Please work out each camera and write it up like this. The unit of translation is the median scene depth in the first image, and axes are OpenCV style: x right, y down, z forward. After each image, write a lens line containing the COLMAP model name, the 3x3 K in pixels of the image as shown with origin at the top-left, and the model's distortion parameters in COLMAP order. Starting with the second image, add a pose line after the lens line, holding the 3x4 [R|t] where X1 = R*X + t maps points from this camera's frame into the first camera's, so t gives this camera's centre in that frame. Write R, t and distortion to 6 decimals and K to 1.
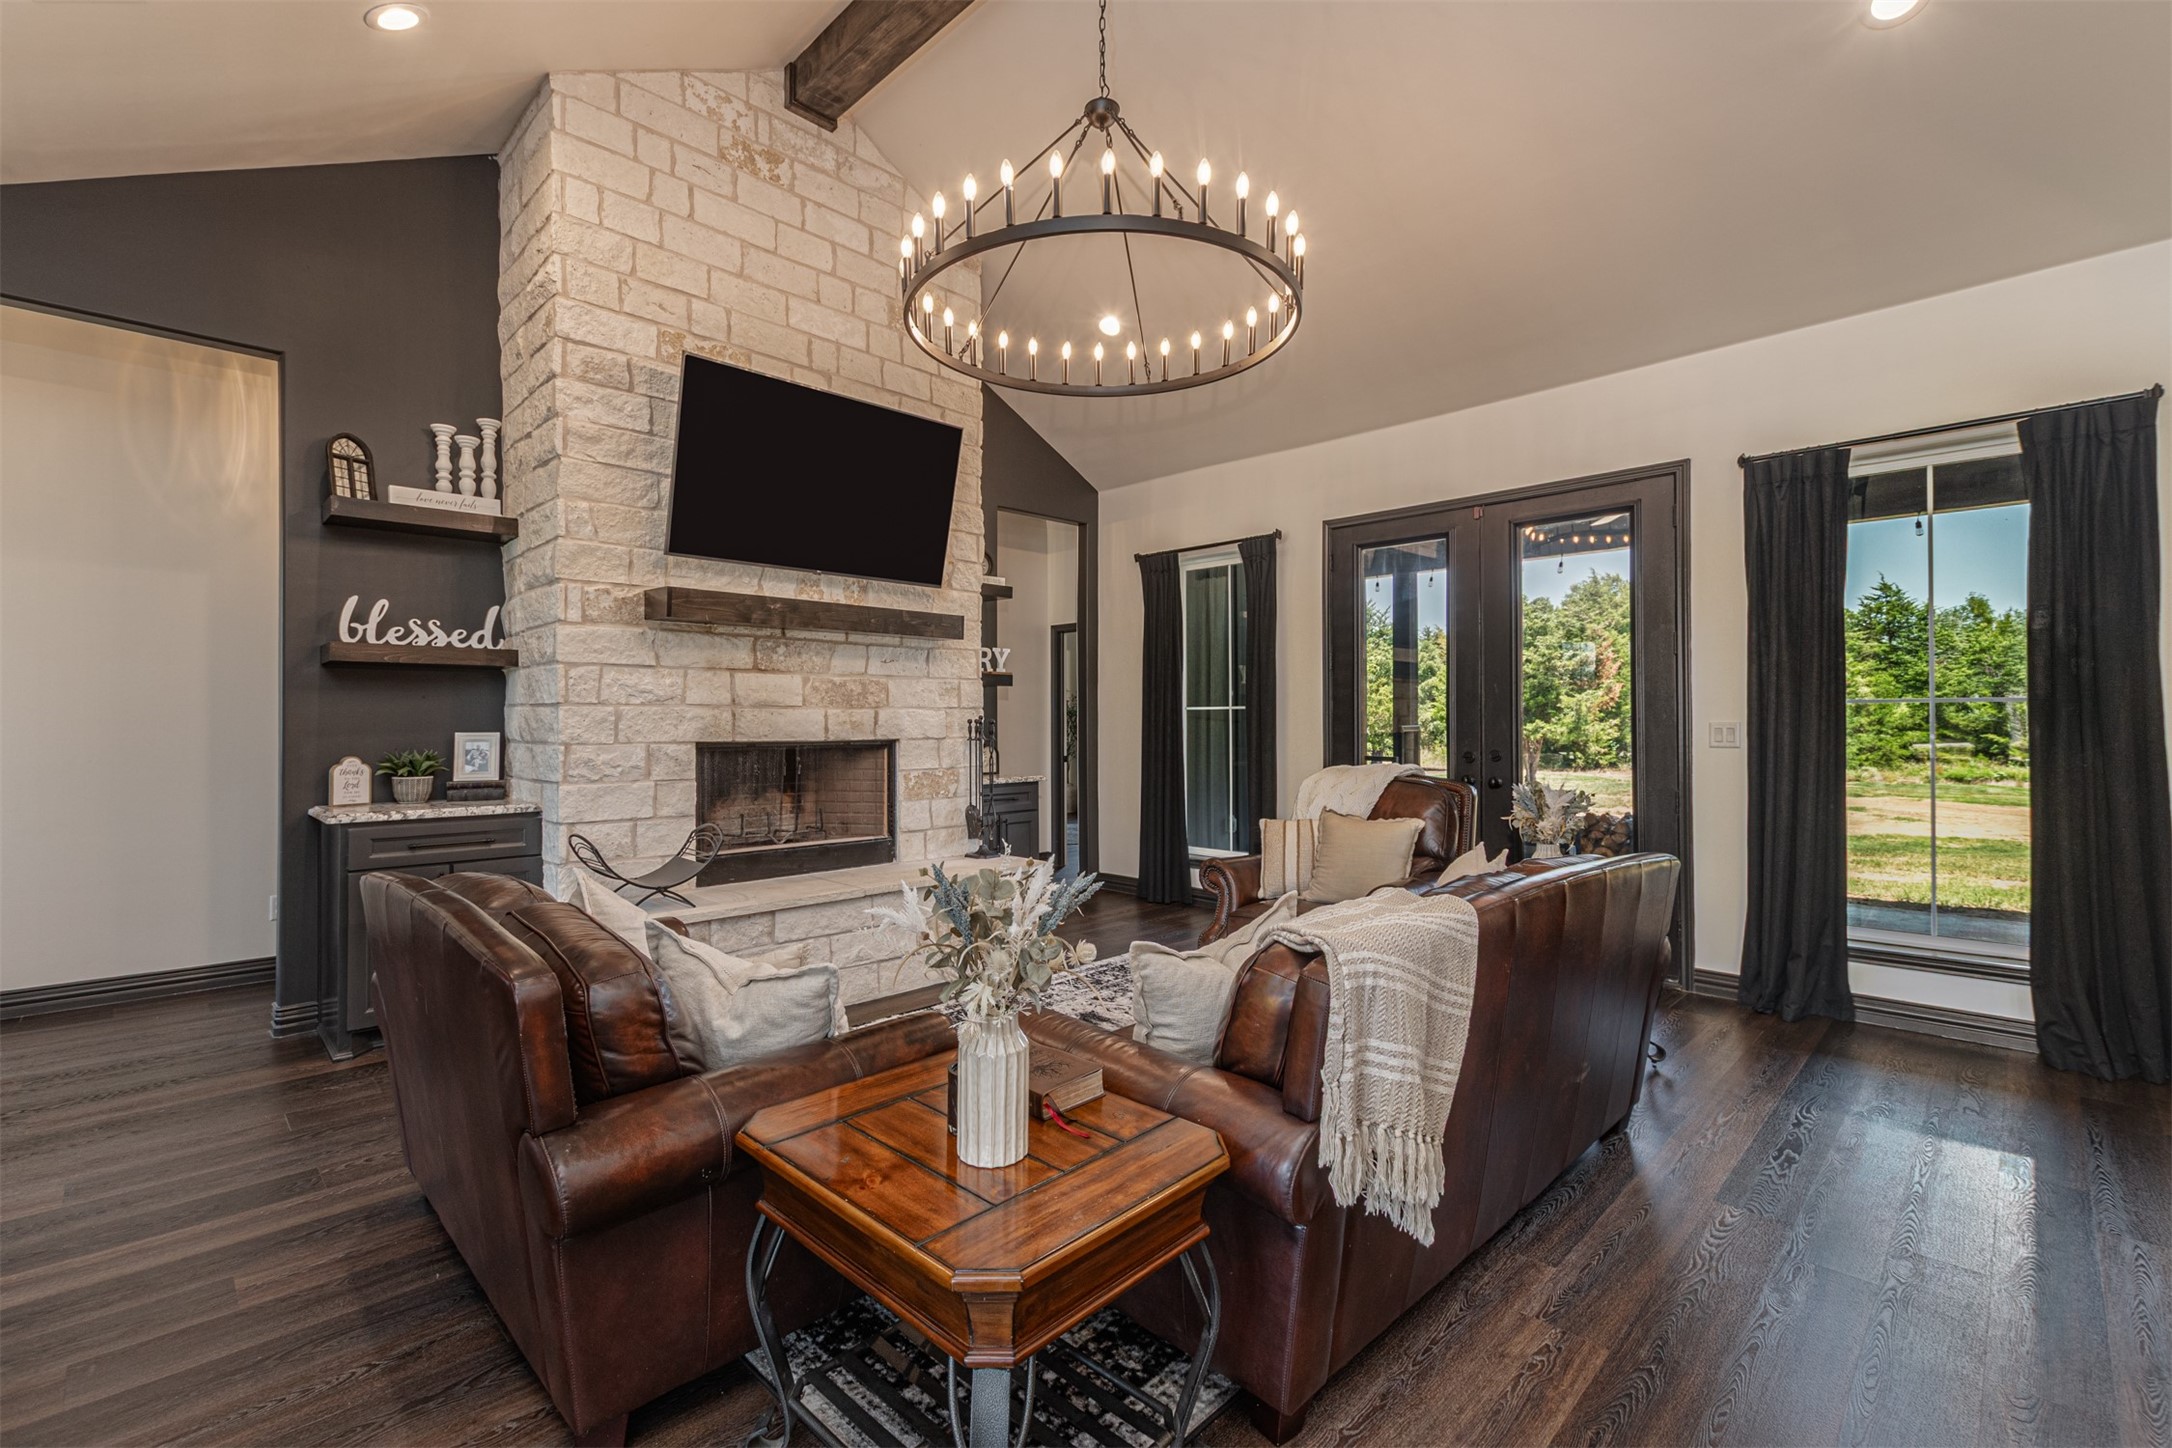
lens RADIAL K [[946.1, 0, 1081.3], [0, 946.1, 711.4], [0, 0, 1]] dist [0.004773, -0.000125]
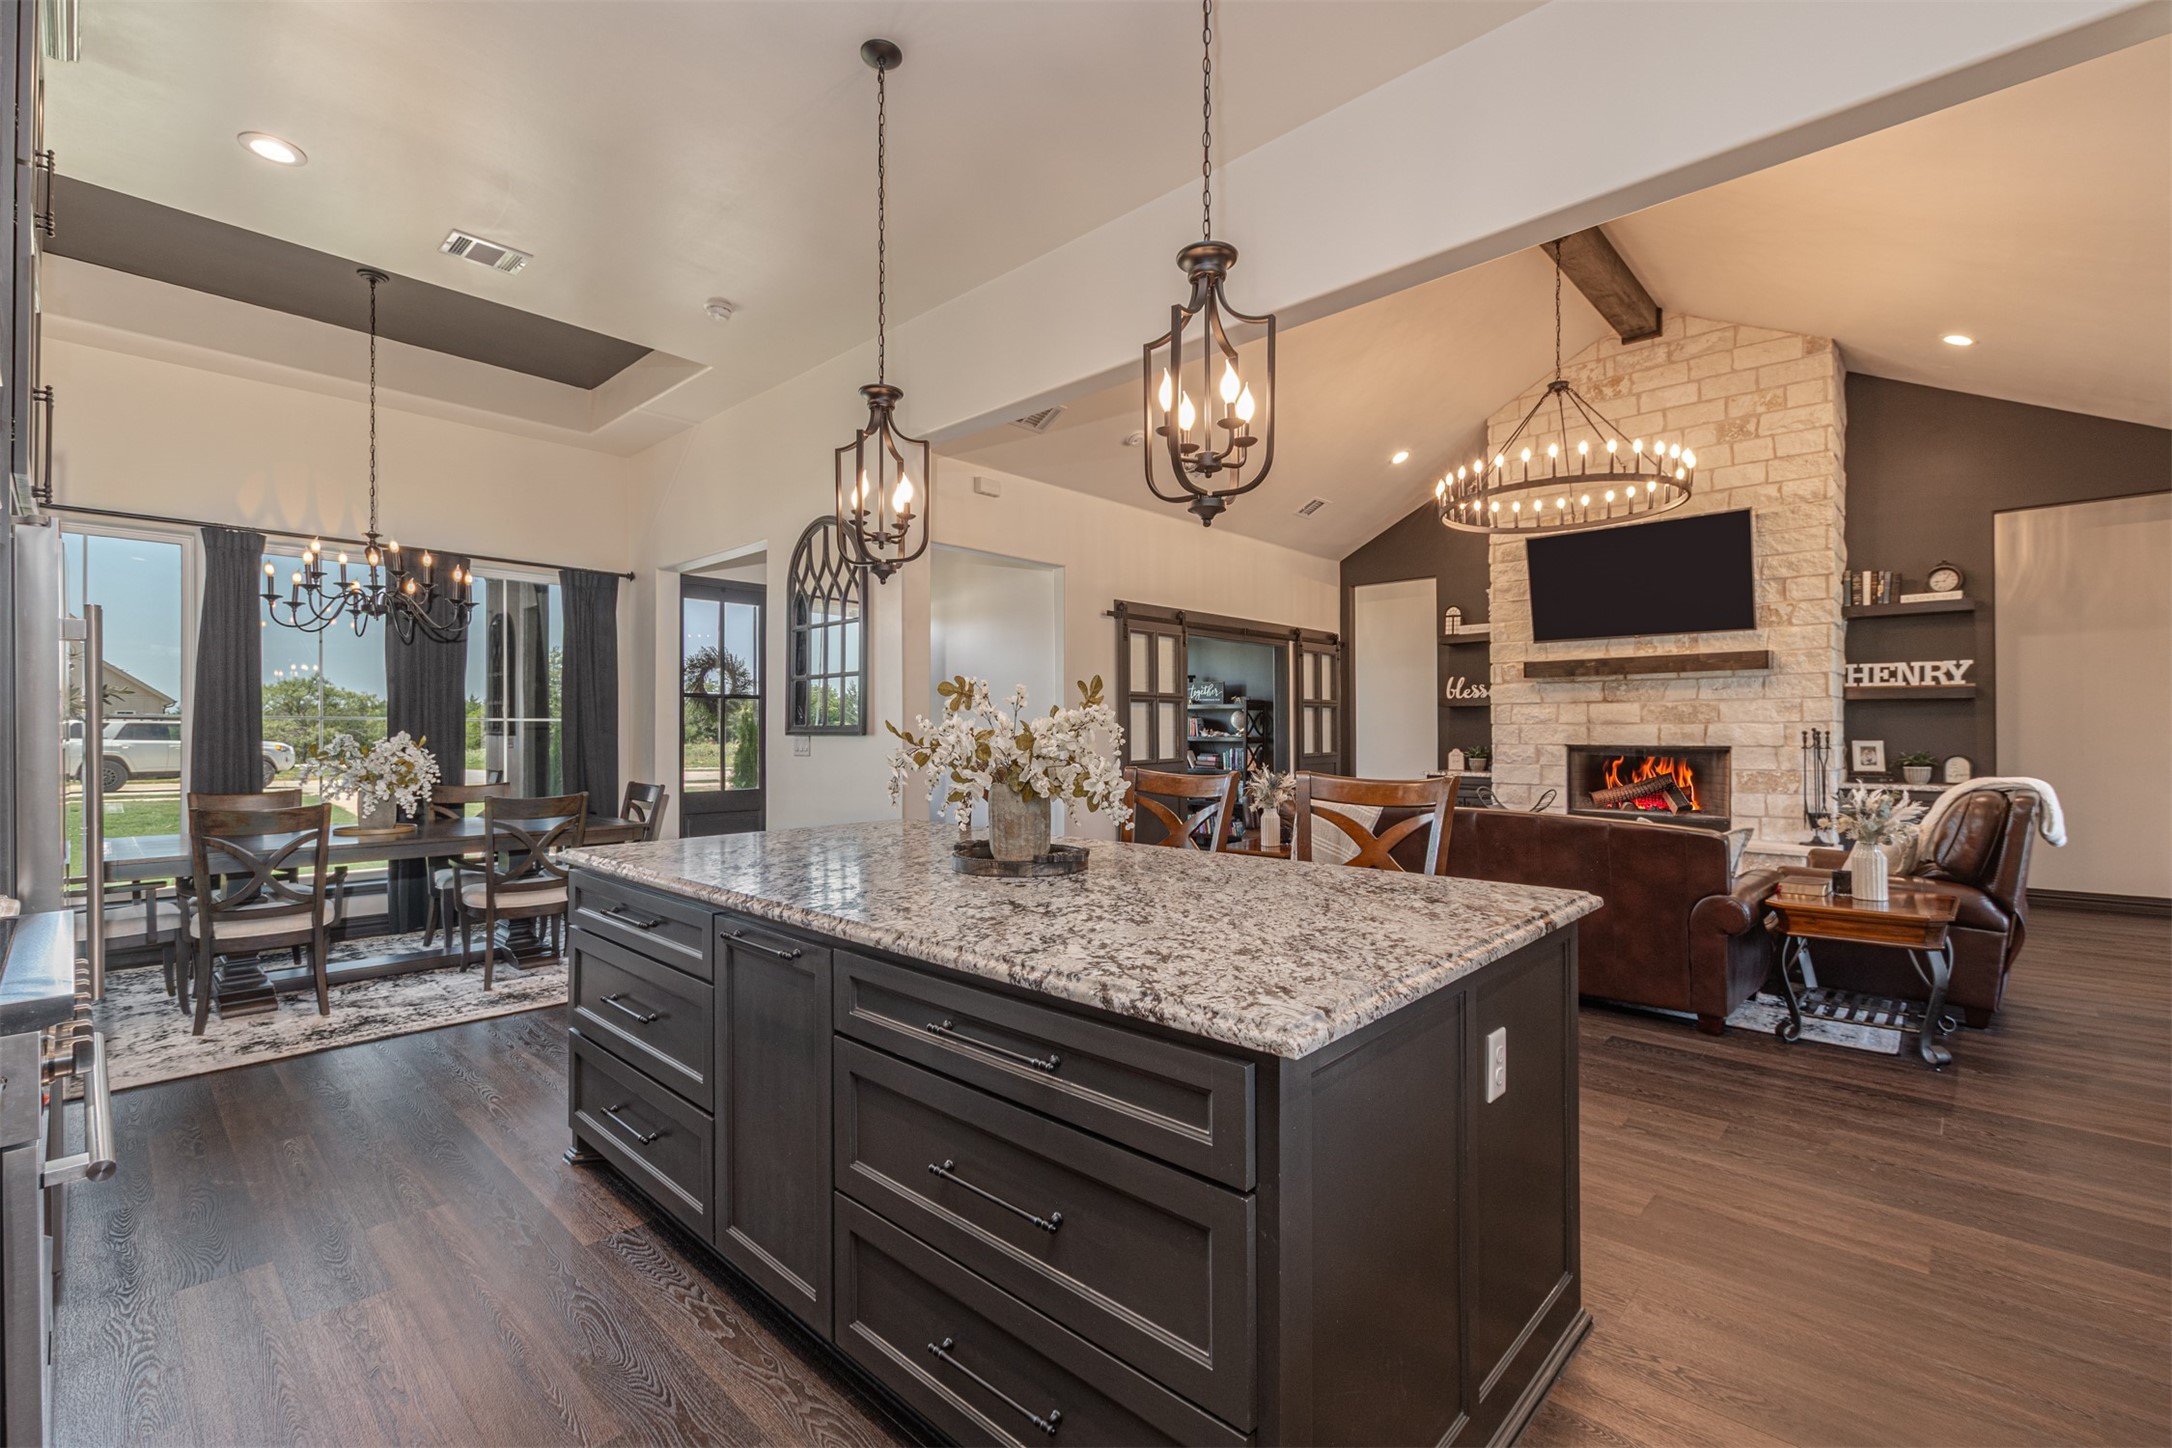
lens RADIAL K [[946.1, 0, 1099.2], [0, 946.1, 725.9], [0, 0, 1]] dist [0.004773, -0.000125]
pose [[0.049559, -0.006043, -0.998753, 1.282199], [0.011412, 0.999920, -0.005484, -0.002646], [0.998706, -0.011126, 0.049624, 0.042198]]
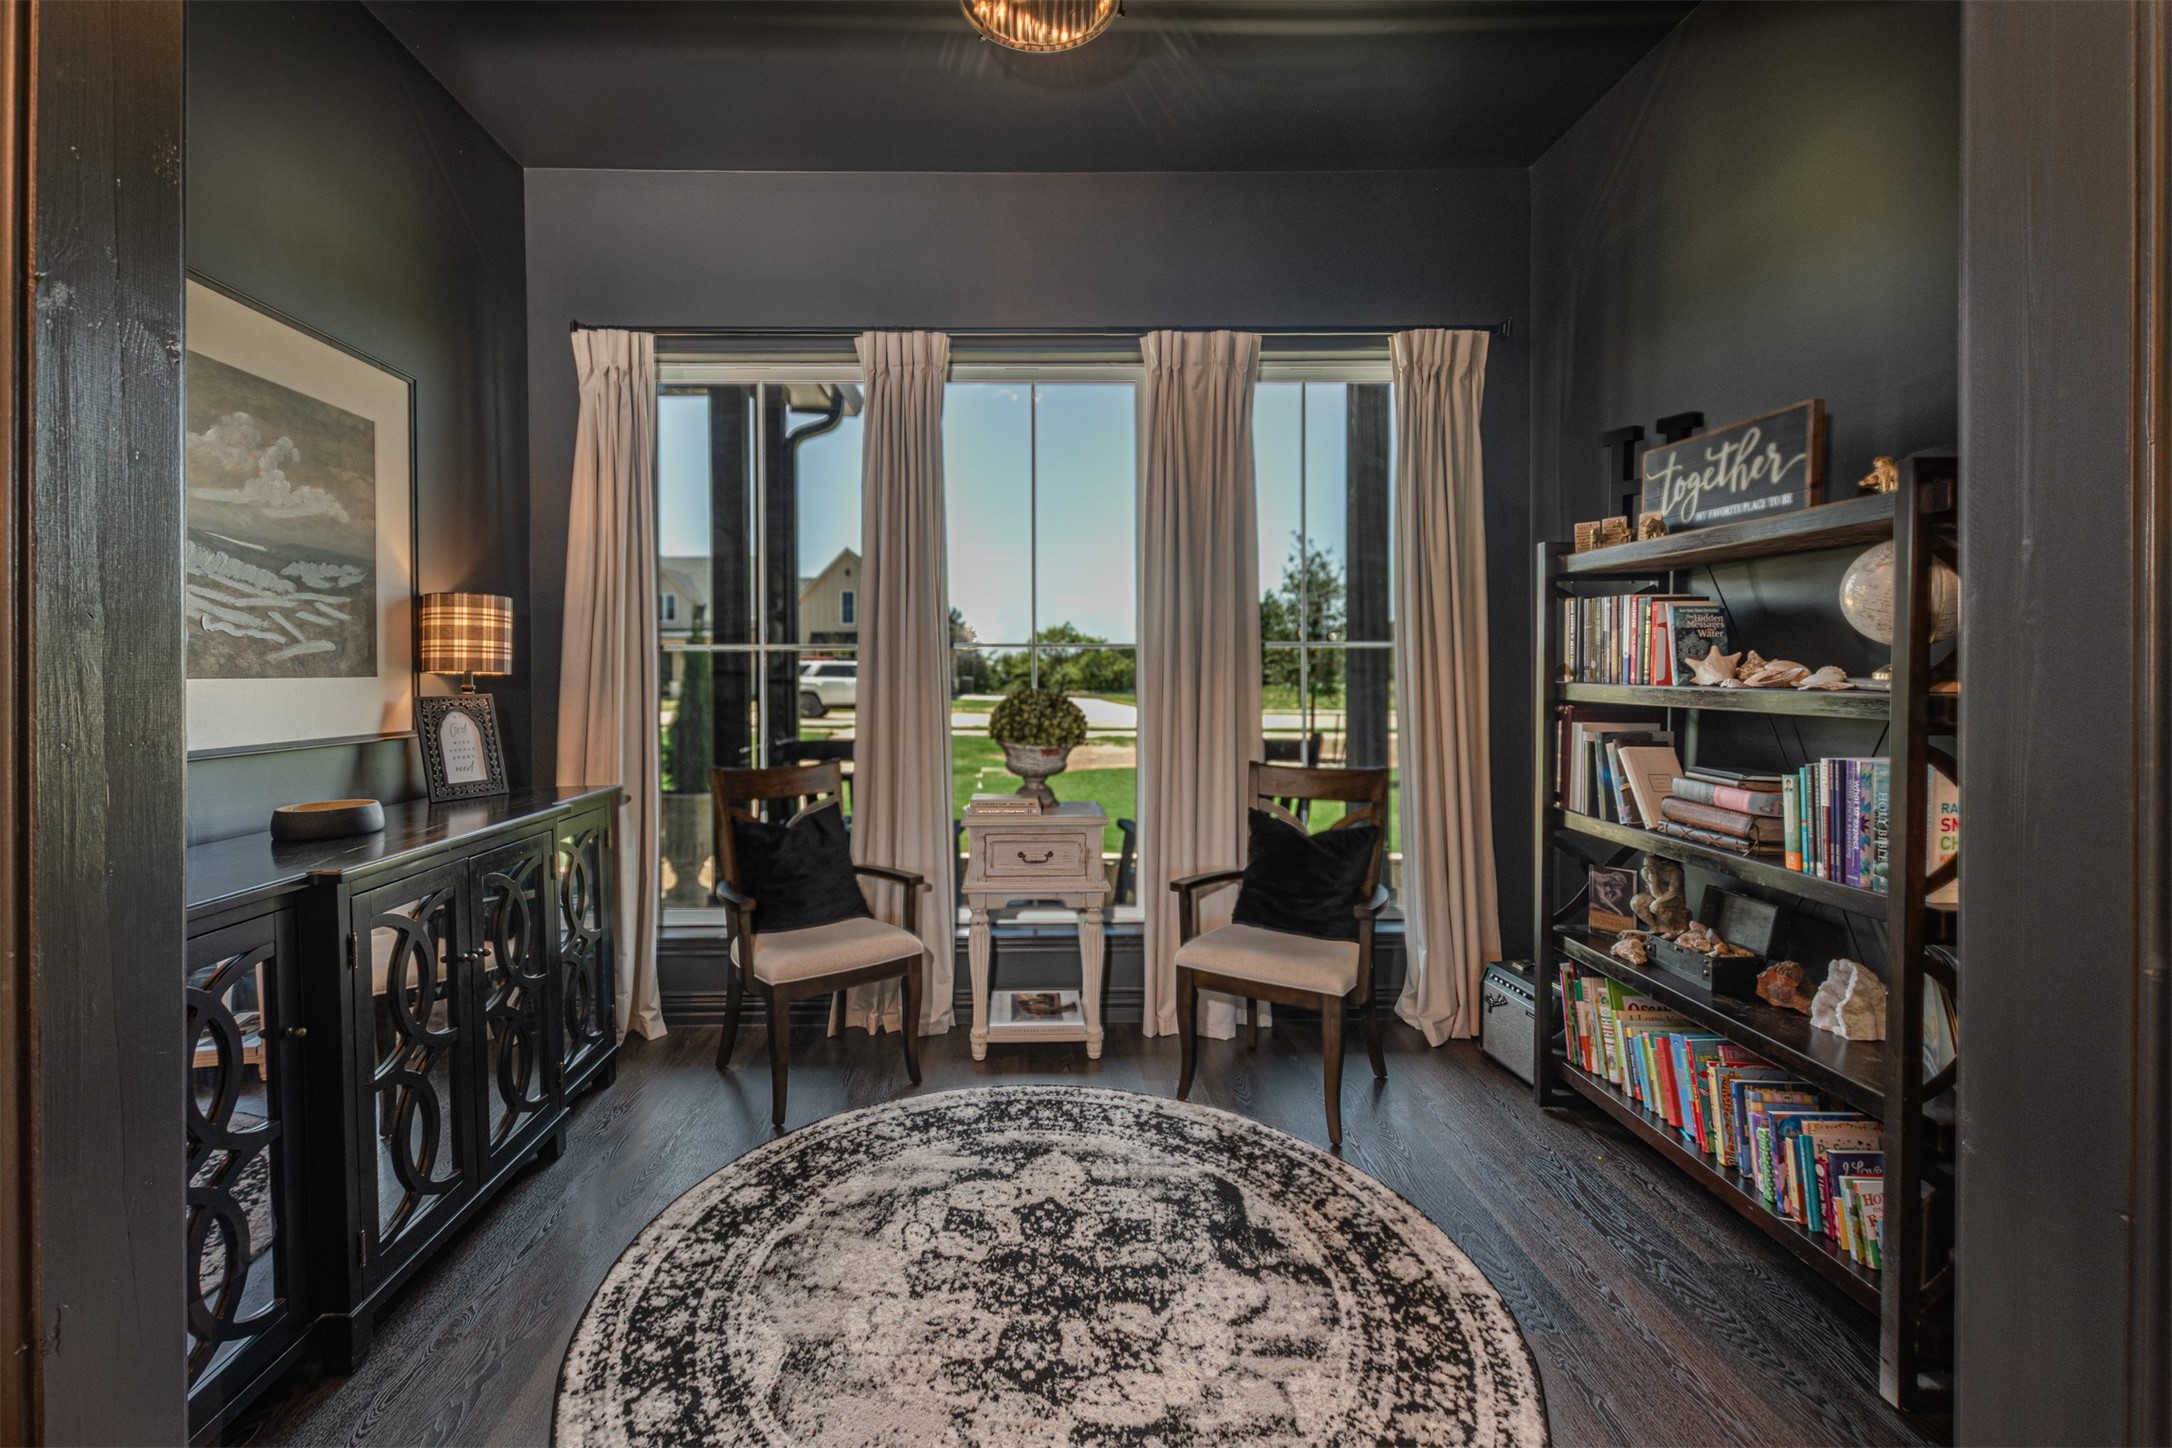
lens RADIAL K [[946.1, 0, 1045.8], [0, 946.1, 684.3], [0, 0, 1]] dist [0.004773, -0.000125]
pose [[-0.684797, 0.011308, -0.728646, -0.485528], [0.010437, 0.999929, 0.005710, 0.006366], [0.728659, -0.003694, -0.684867, 0.513890]]
